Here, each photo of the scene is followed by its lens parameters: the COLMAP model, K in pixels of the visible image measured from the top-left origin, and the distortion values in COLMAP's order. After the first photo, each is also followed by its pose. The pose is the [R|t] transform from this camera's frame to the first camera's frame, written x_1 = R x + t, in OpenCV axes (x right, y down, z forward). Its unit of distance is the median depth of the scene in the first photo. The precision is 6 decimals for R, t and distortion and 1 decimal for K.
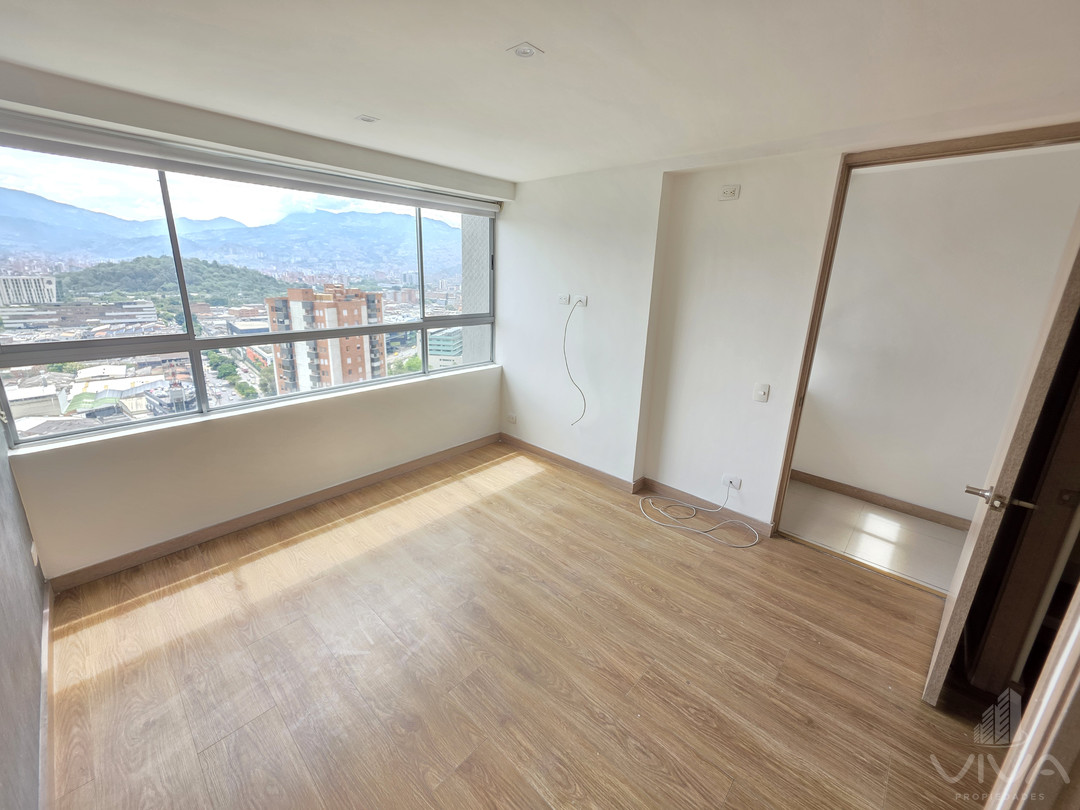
lens RADIAL K [[431.6, 0, 531.8], [0, 431.6, 396.2], [0, 0, 1]] dist [0.003665, -0.001196]
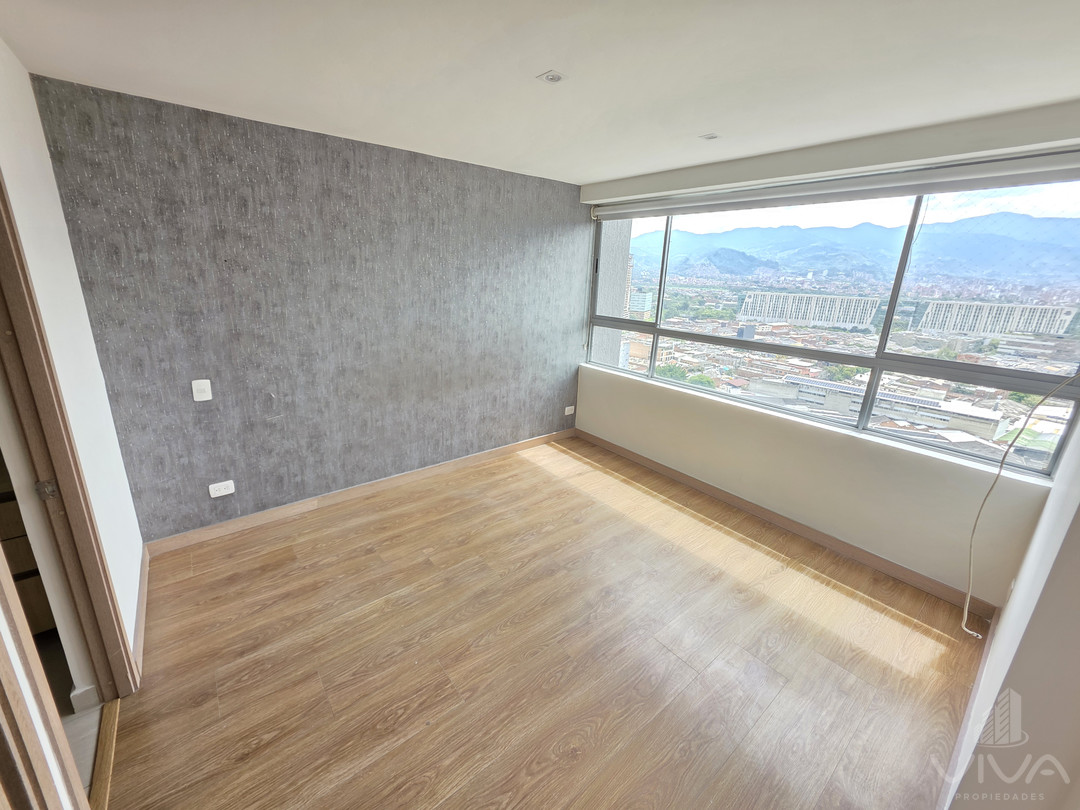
lens RADIAL K [[431.6, 0, 531.7], [0, 431.6, 397.4], [0, 0, 1]] dist [0.003665, -0.001196]
pose [[-0.138497, 0.251534, -0.957888, 0.742443], [-0.310303, 0.907486, 0.283164, -0.198406], [0.940495, 0.336452, -0.047632, 0.740195]]
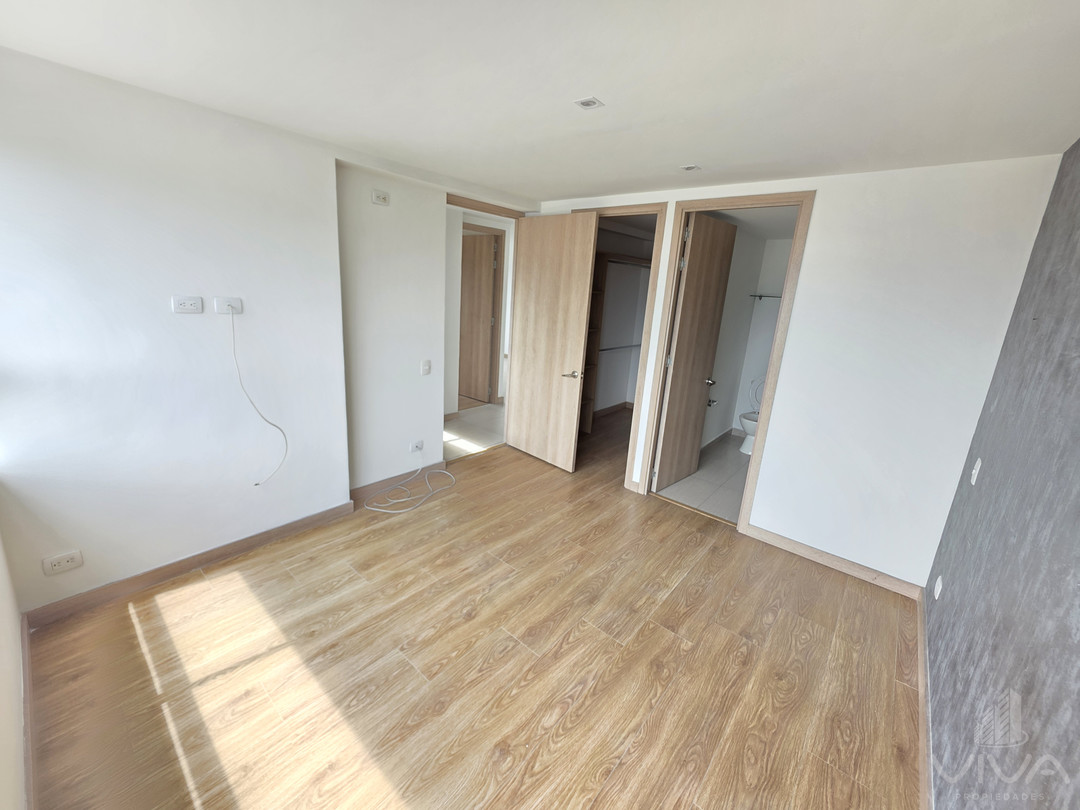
lens RADIAL K [[431.6, 0, 528.7], [0, 431.6, 399.2], [0, 0, 1]] dist [0.003665, -0.001196]
pose [[-0.035251, -0.287566, 0.957112, -0.788977], [0.214468, 0.933217, 0.288286, -0.243382], [-0.976095, 0.215433, 0.028777, 0.751687]]
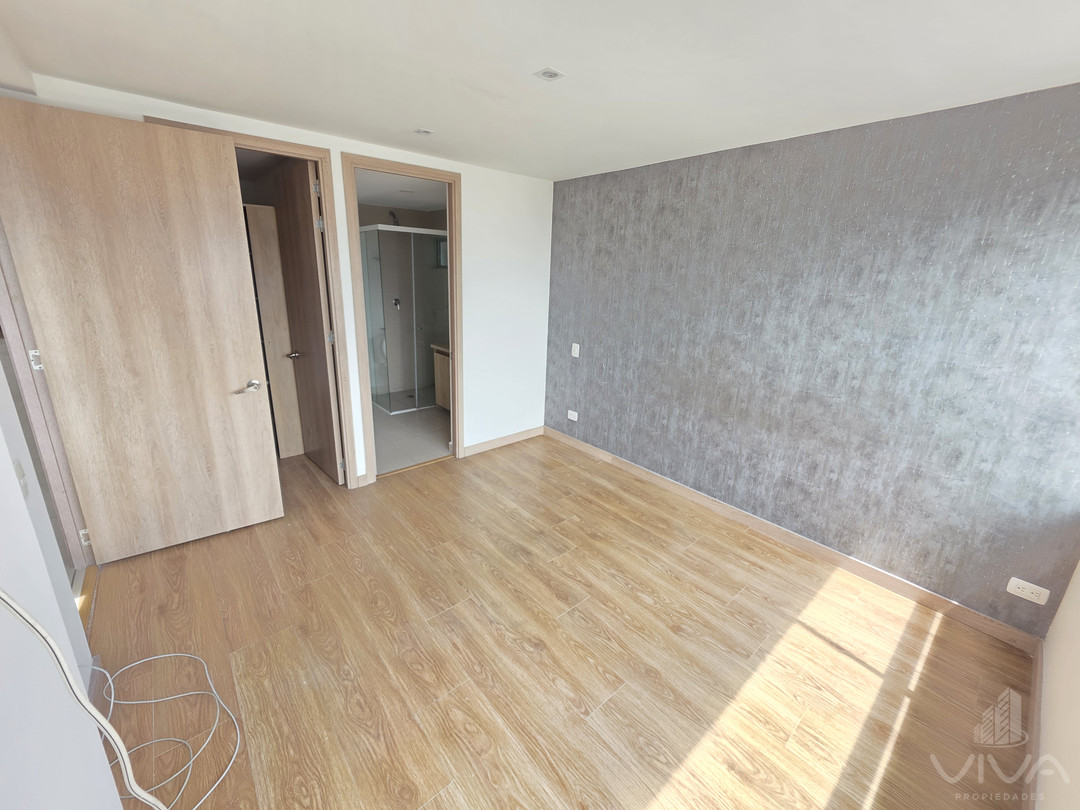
lens RADIAL K [[431.6, 0, 530.1], [0, 431.6, 399.4], [0, 0, 1]] dist [0.003665, -0.001196]
pose [[-0.991578, -0.089694, 0.093426, -0.087321], [-0.024693, 0.839066, 0.543469, -0.400908], [-0.127136, 0.536585, -0.834214, 1.405801]]
